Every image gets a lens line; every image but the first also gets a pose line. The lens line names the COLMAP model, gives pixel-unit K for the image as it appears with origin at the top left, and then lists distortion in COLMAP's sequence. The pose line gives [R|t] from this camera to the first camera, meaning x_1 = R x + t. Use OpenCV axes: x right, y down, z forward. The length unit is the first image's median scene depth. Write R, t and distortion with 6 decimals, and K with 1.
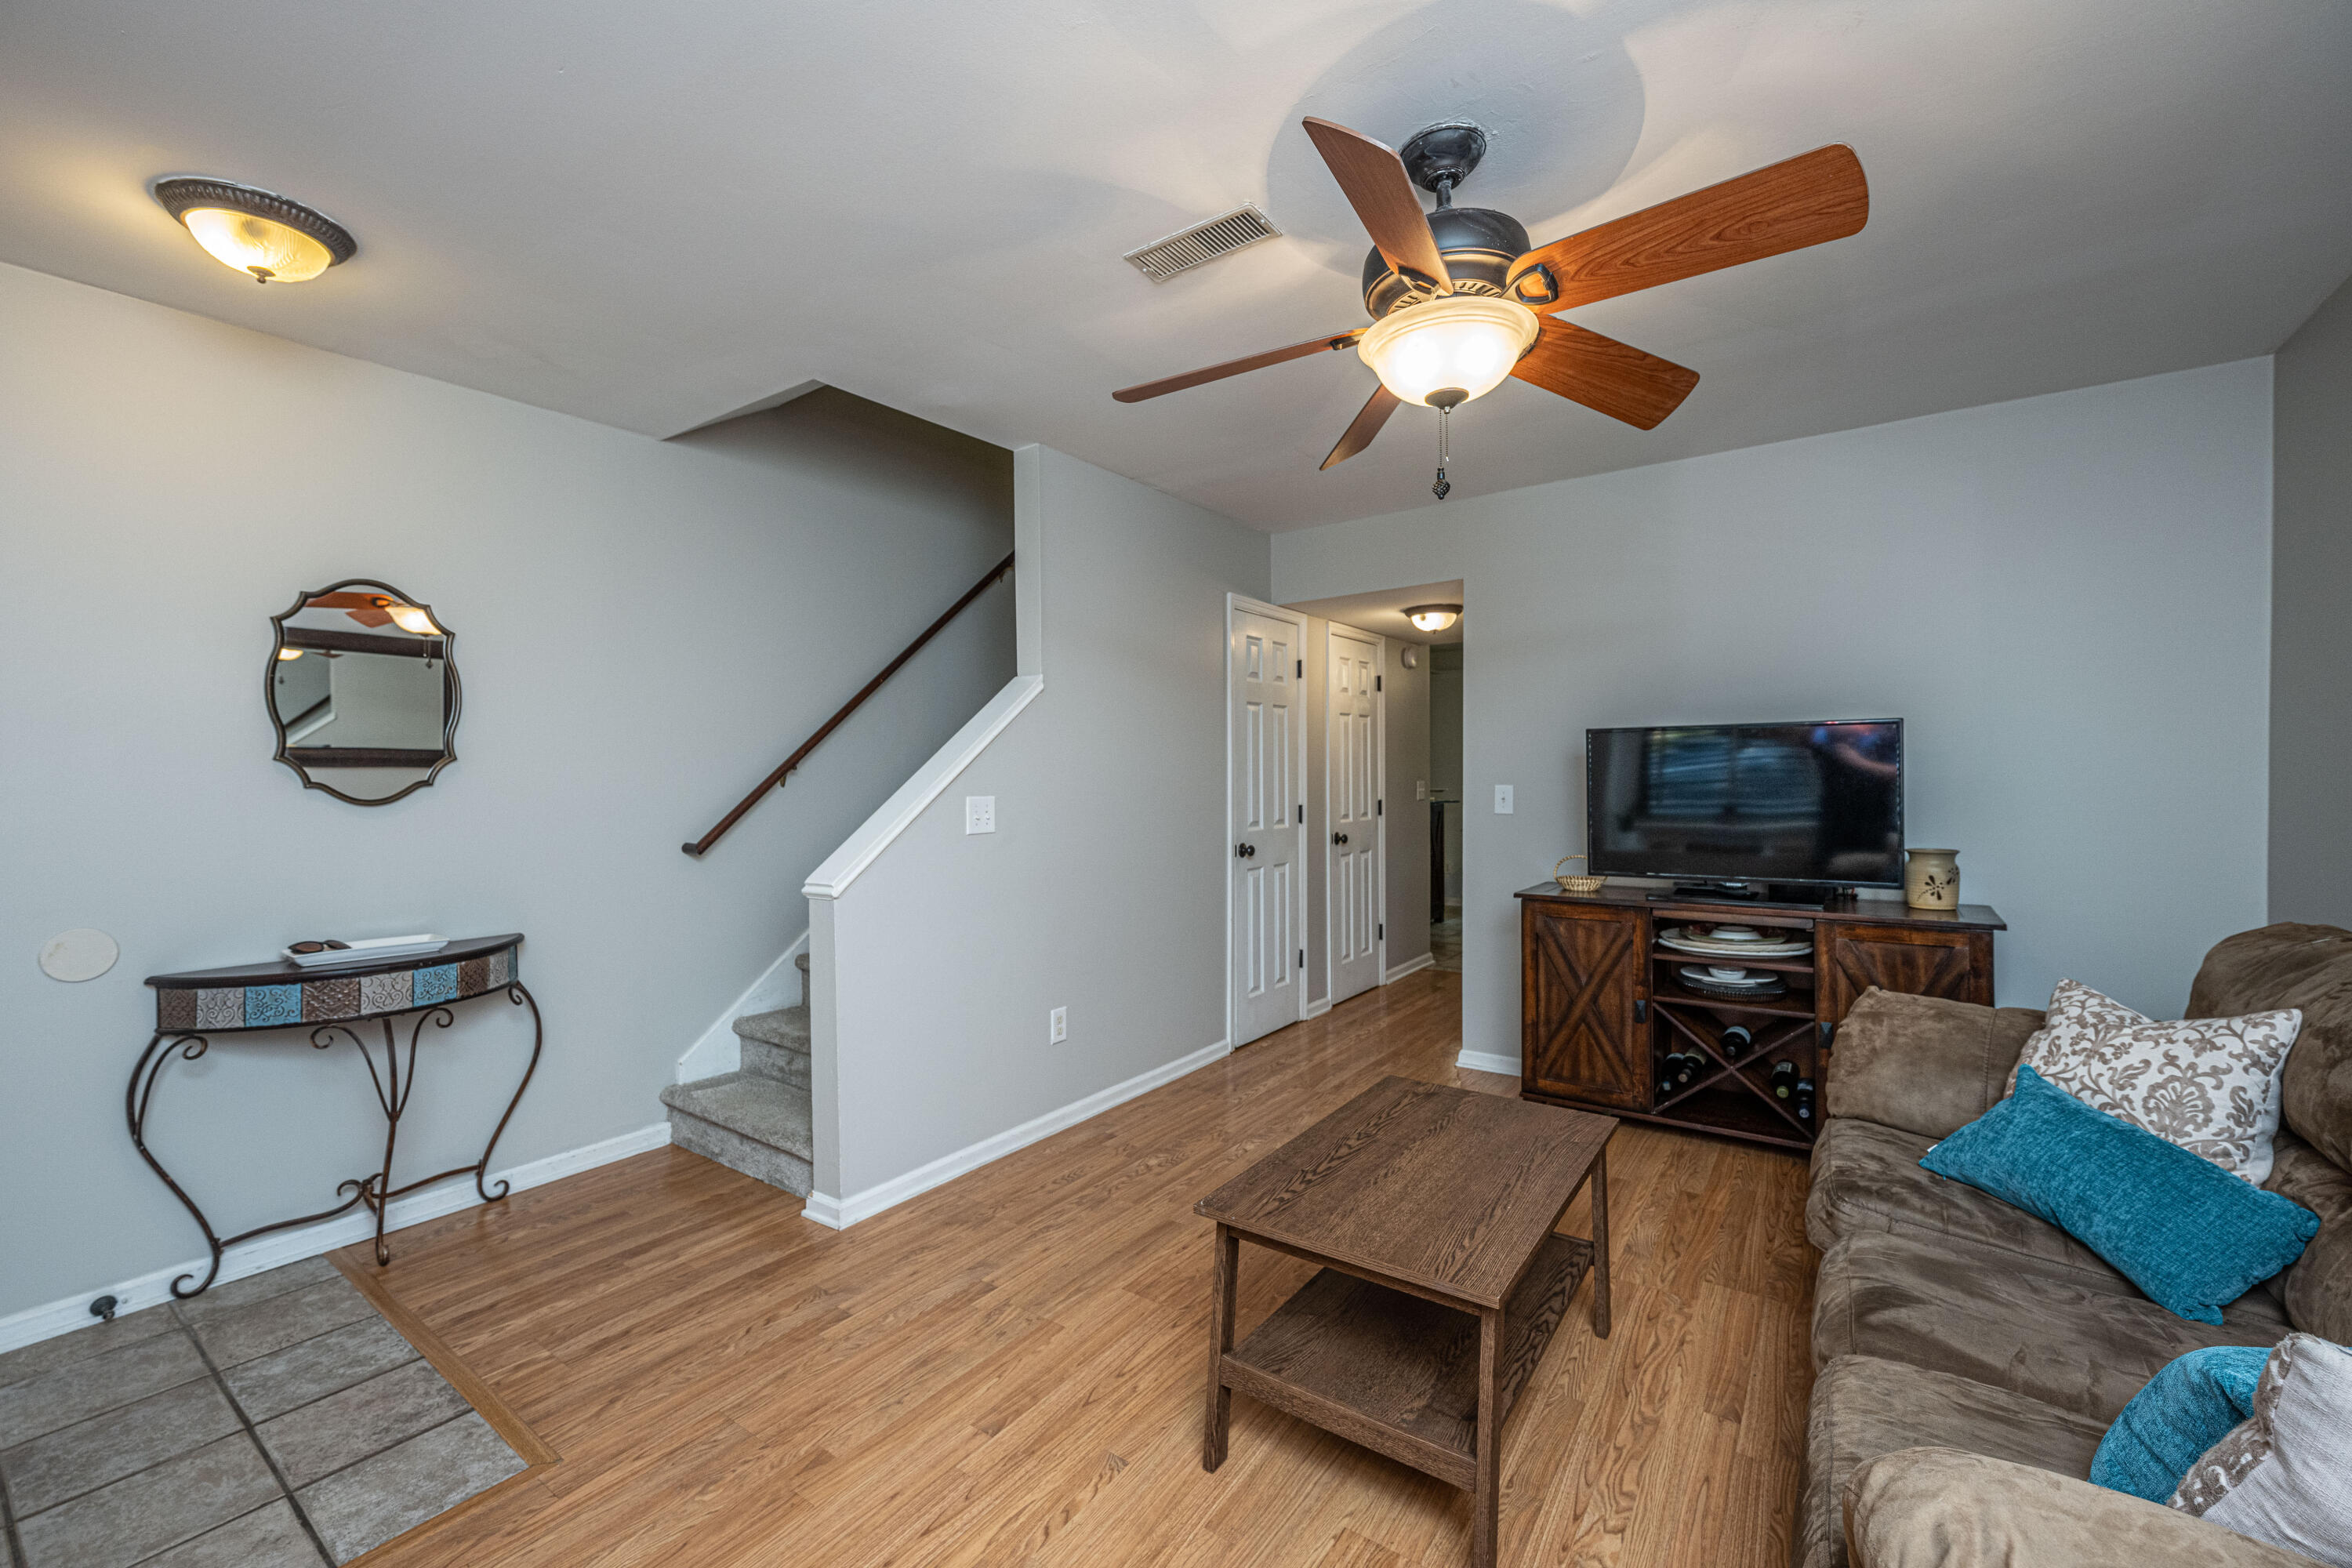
lens RADIAL K [[946.3, 0, 1195.8], [0, 946.3, 799.2], [0, 0, 1]] dist [-0.002390, -0.000114]
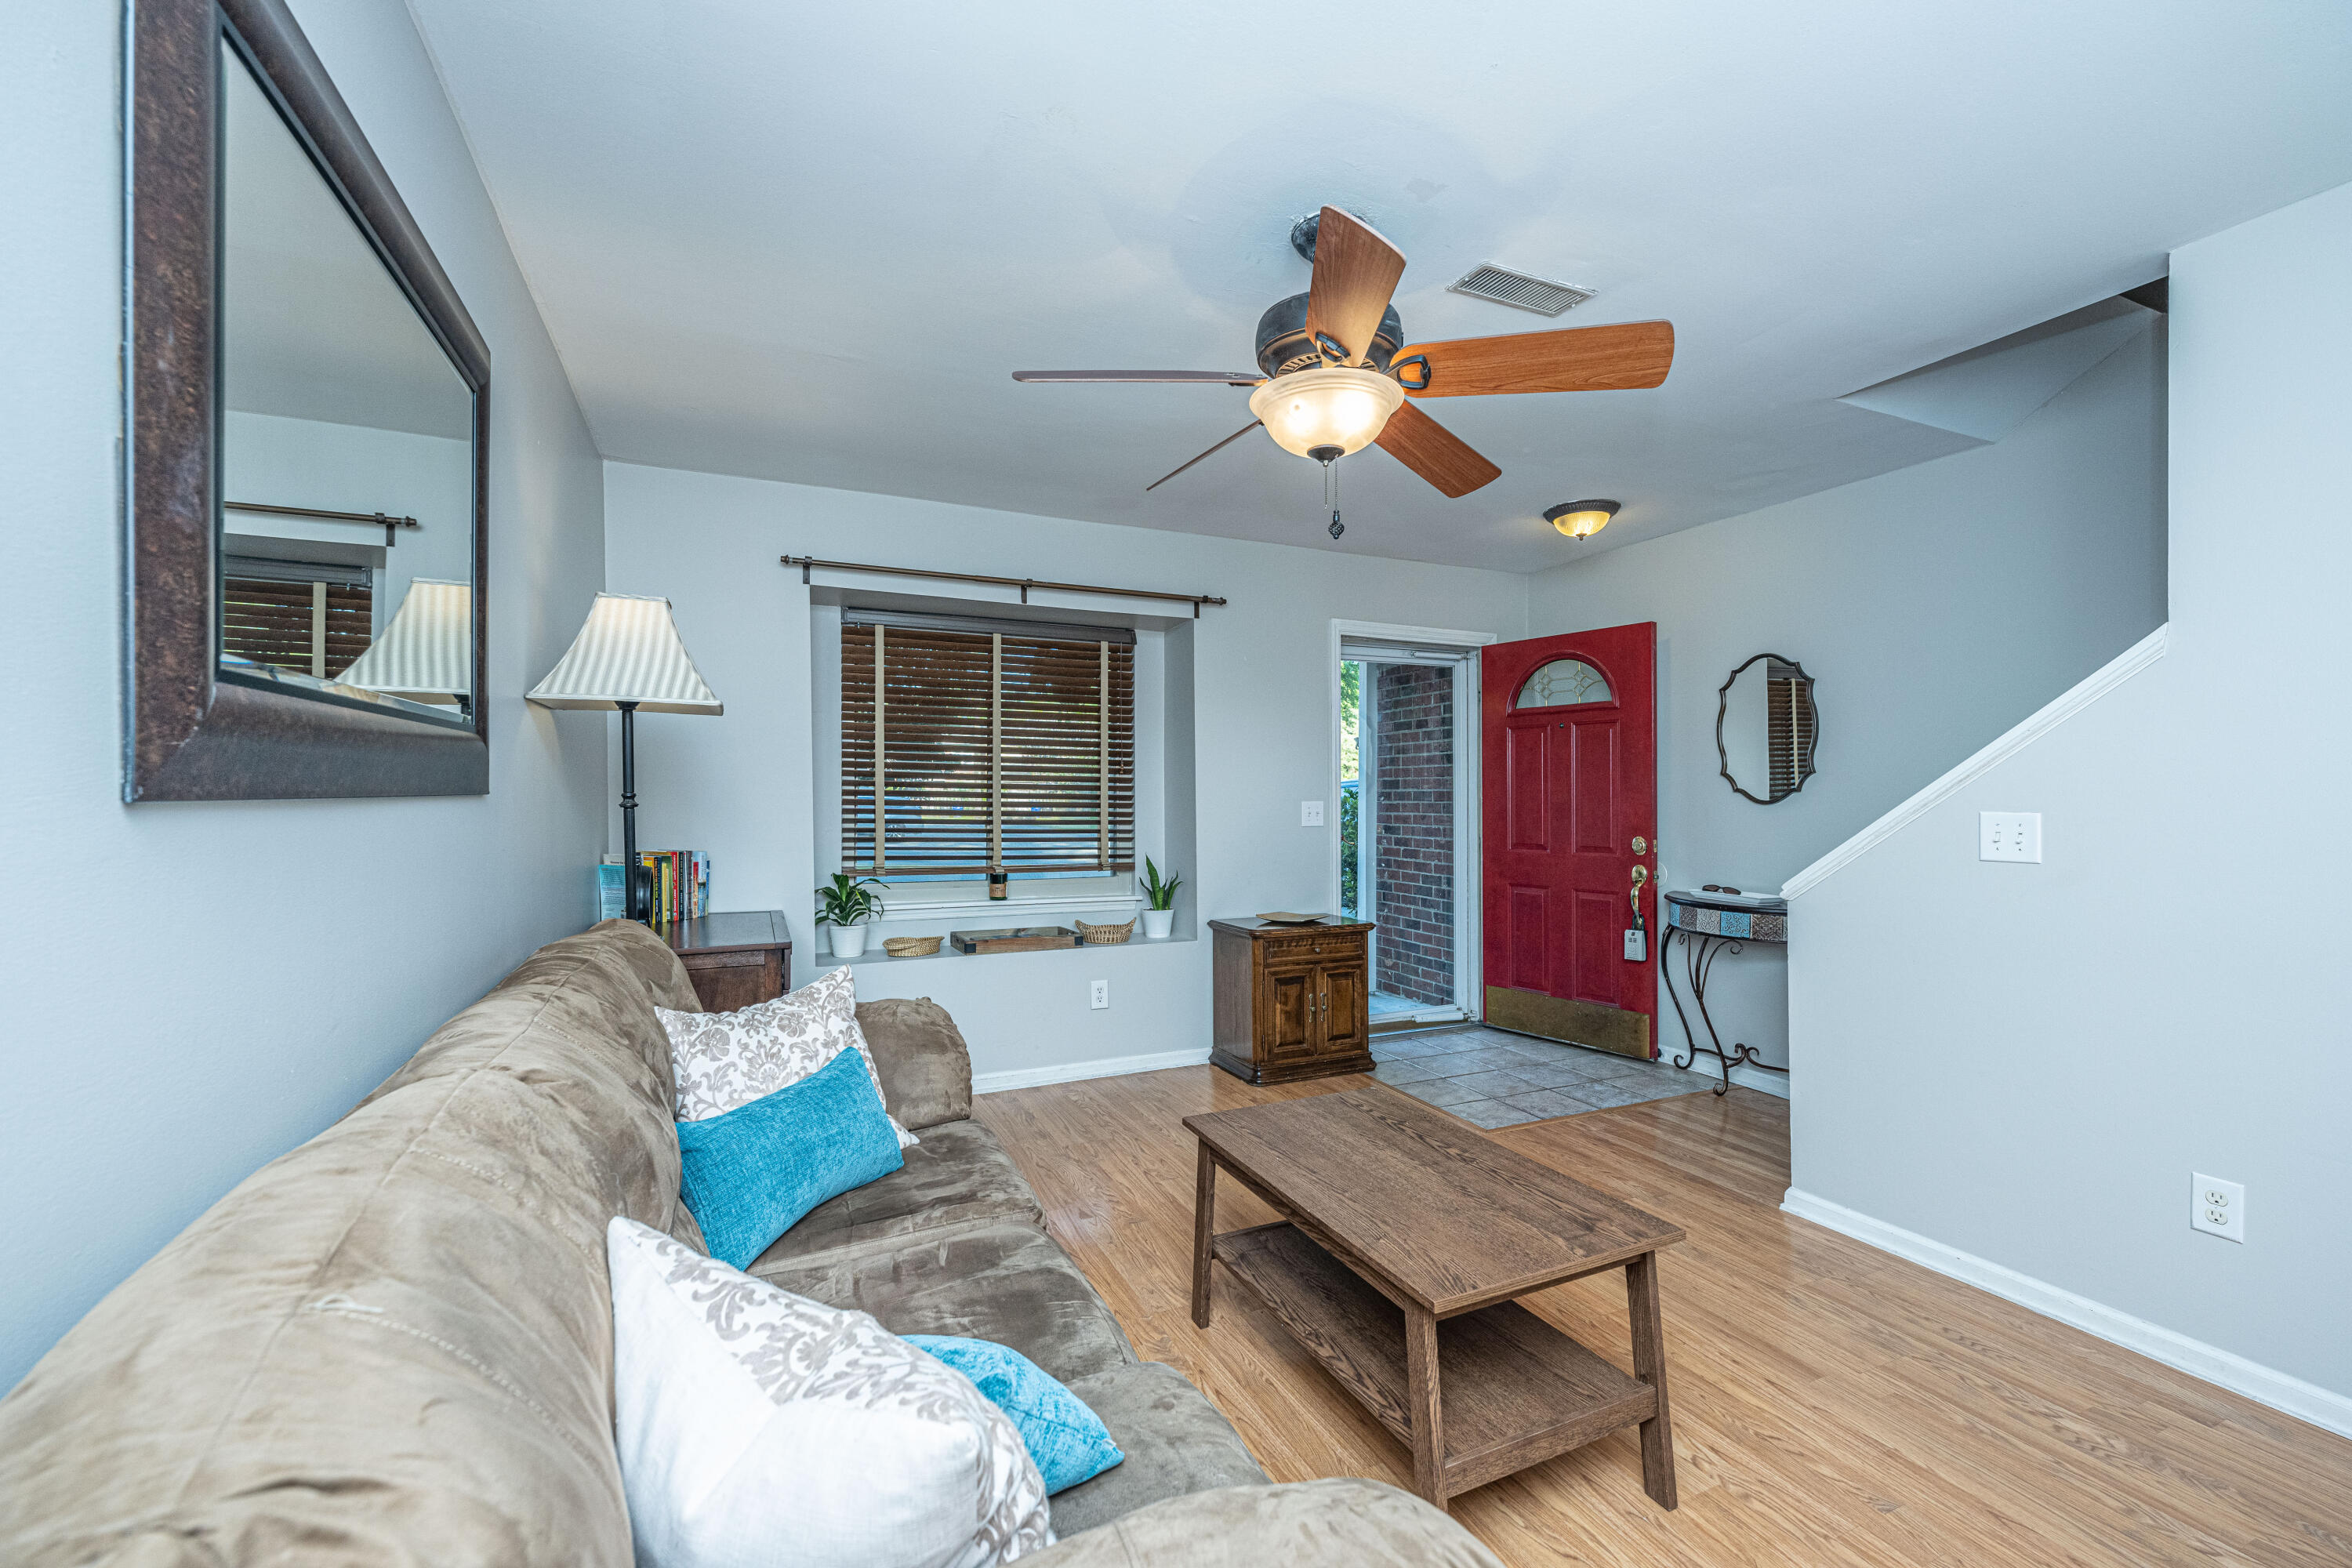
lens RADIAL K [[946.3, 0, 1172.2], [0, 946.3, 790.4], [0, 0, 1]] dist [-0.002390, -0.000114]
pose [[-0.511493, 0.006469, -0.859263, 1.041343], [-0.016067, 0.999725, 0.017090, -0.031285], [0.859137, 0.022547, -0.511249, 1.096251]]
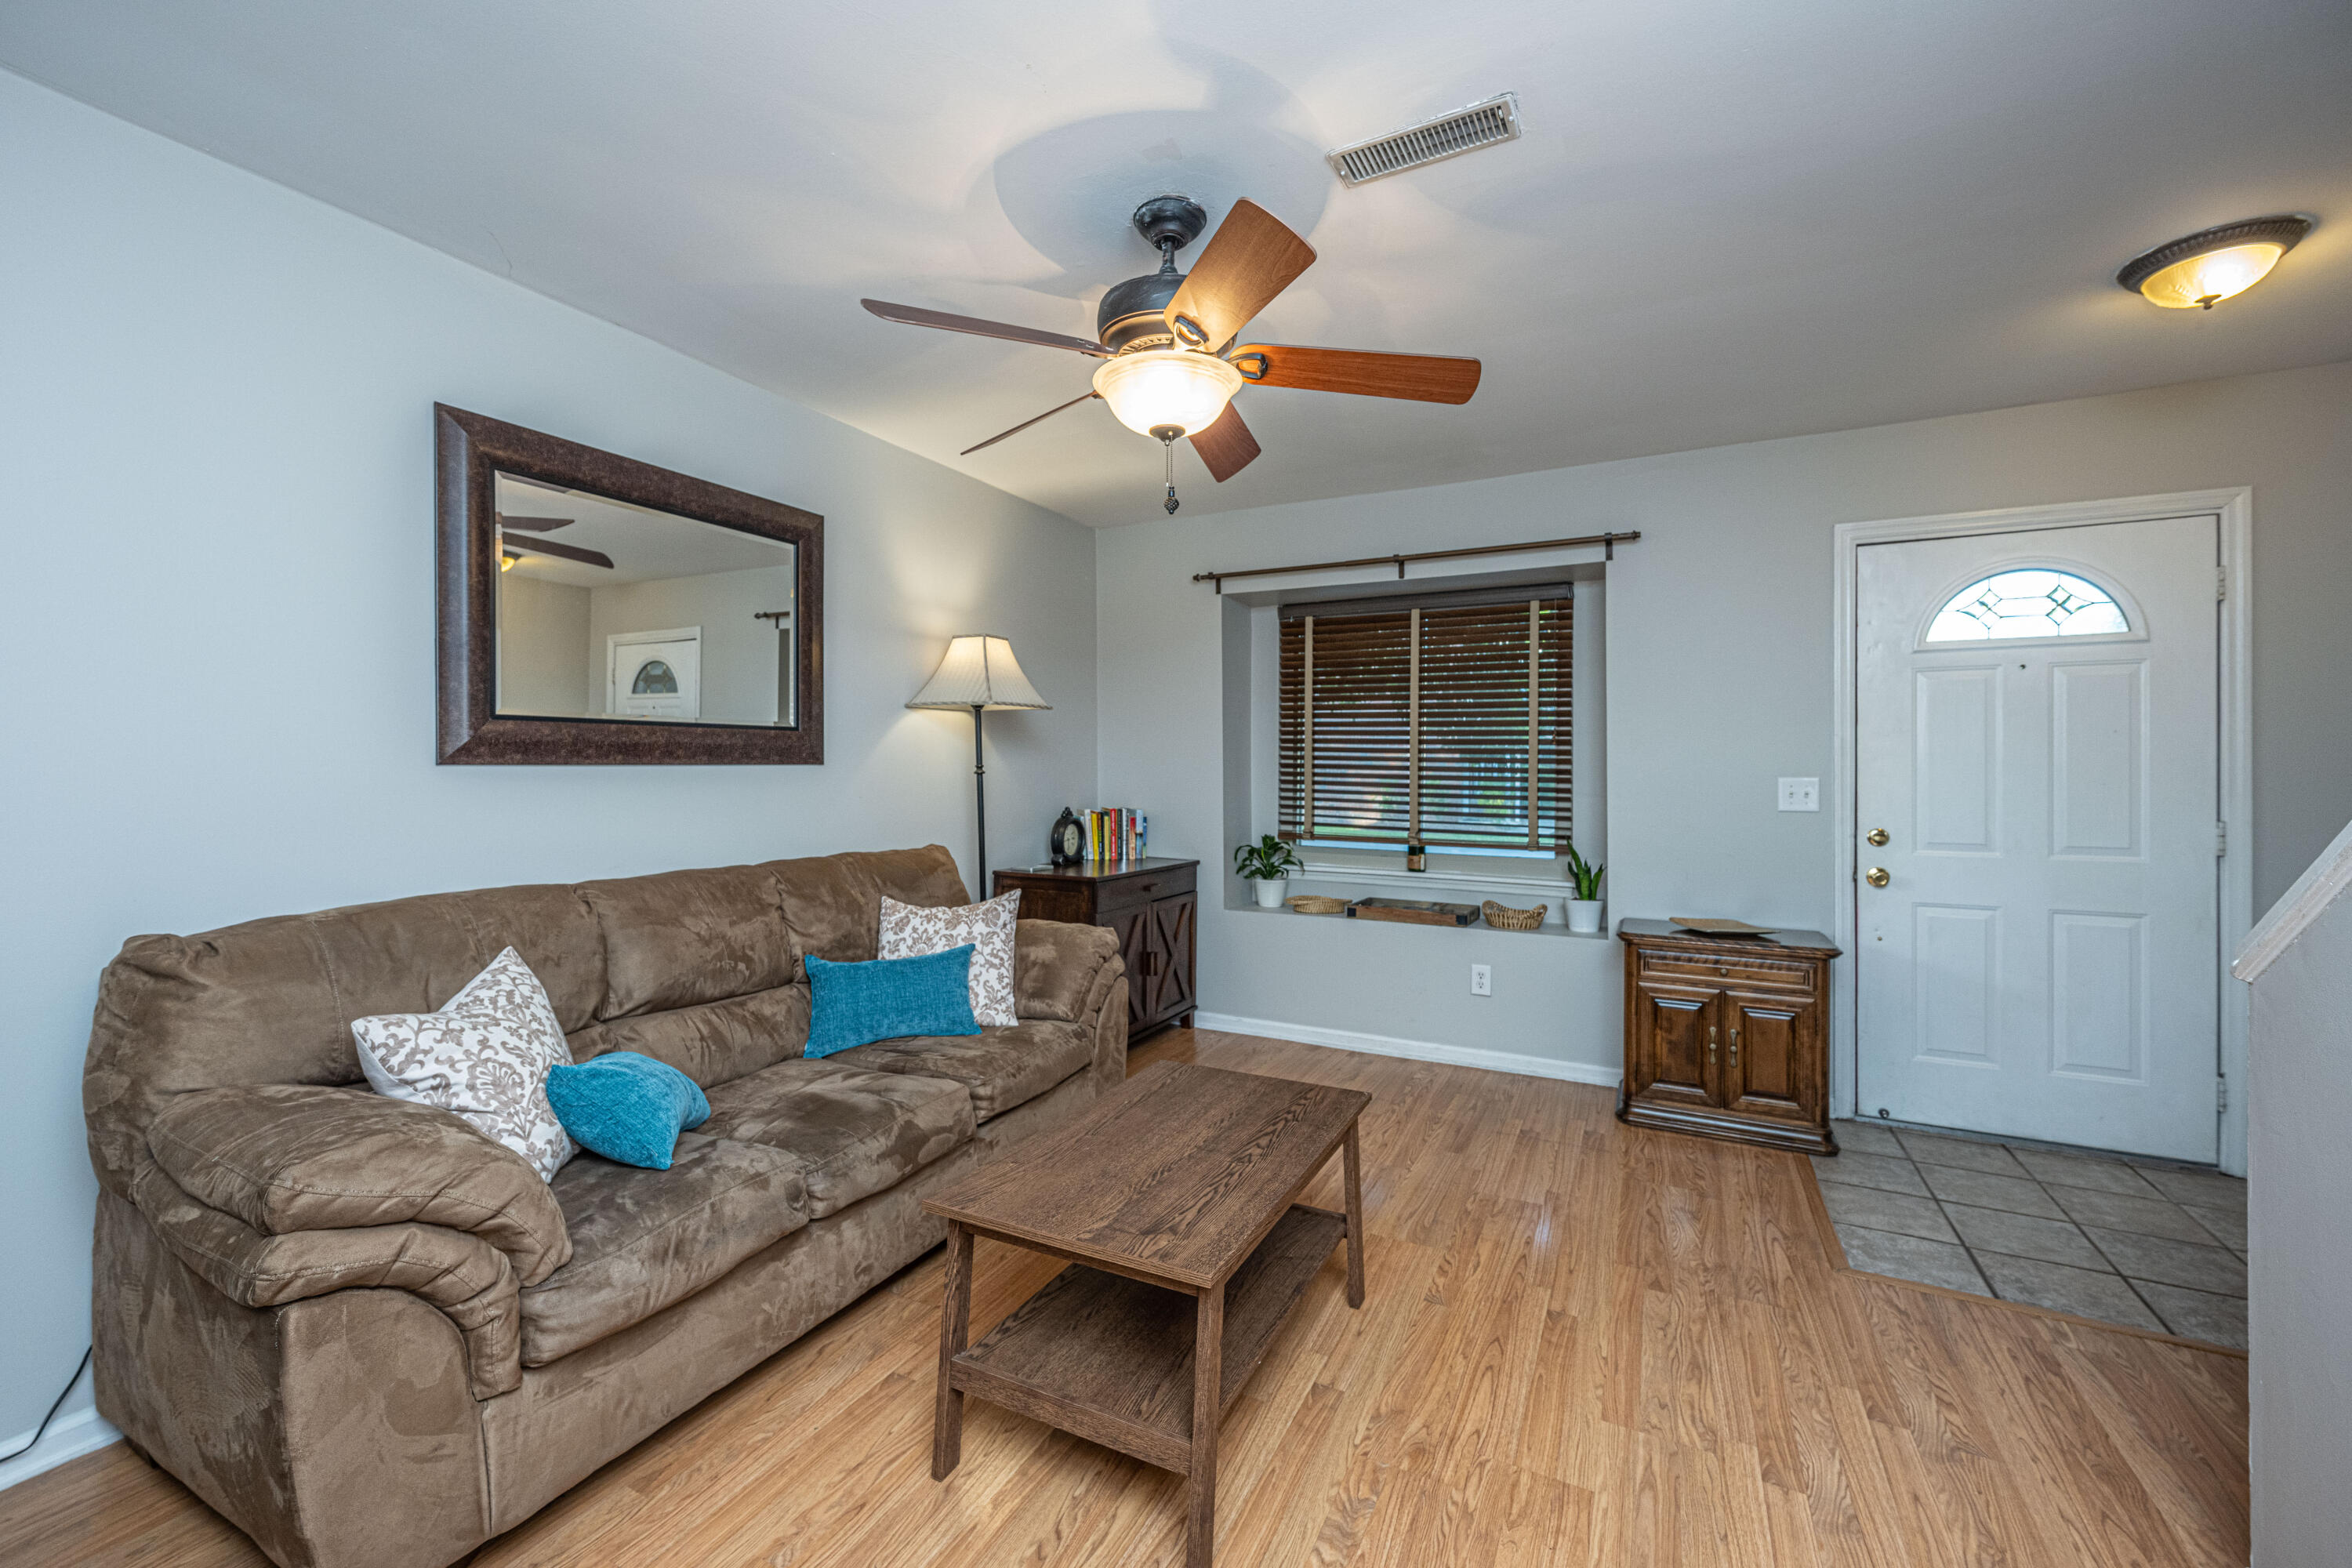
lens RADIAL K [[946.3, 0, 1183.8], [0, 946.3, 761.4], [0, 0, 1]] dist [-0.002390, -0.000114]
pose [[-0.990215, 0.004978, -0.139464, 0.318814], [0.002722, 0.999862, 0.016362, -0.030451], [0.139527, 0.015822, -0.990092, 1.668254]]
